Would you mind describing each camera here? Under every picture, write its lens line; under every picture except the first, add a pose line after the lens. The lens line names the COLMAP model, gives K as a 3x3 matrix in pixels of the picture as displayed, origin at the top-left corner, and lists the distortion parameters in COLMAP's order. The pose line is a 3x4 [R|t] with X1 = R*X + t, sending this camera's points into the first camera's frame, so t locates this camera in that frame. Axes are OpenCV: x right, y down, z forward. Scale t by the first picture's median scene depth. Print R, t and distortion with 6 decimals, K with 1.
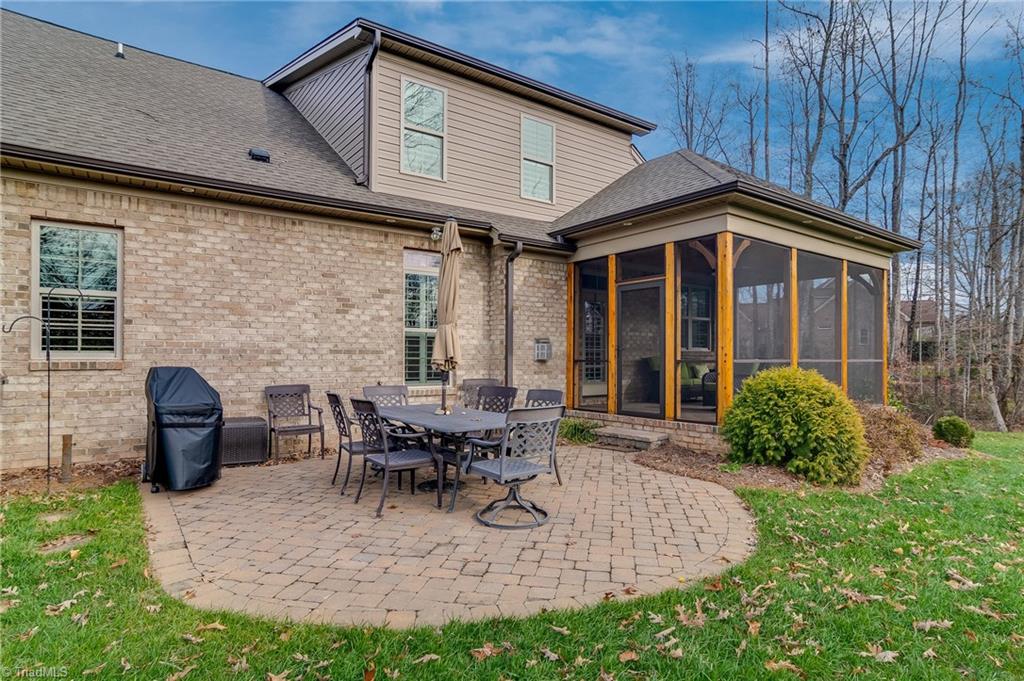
lens RADIAL K [[558.7, 0, 513.7], [0, 558.7, 347.4], [0, 0, 1]] dist [-0.002976, -0.000097]
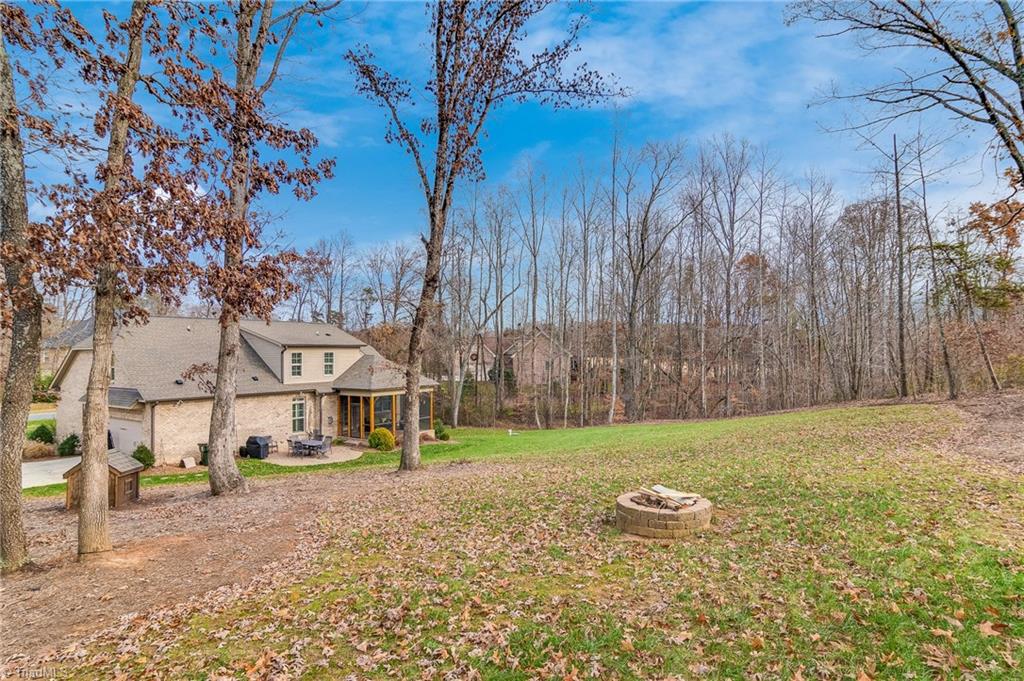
lens RADIAL K [[558.7, 0, 508.2], [0, 558.7, 342.8], [0, 0, 1]] dist [-0.002976, -0.000097]
pose [[0.945550, -0.001246, 0.325474, -0.039708], [-0.000767, 0.999981, 0.006057, -0.575340], [-0.325475, -0.005977, 0.945532, -3.108416]]
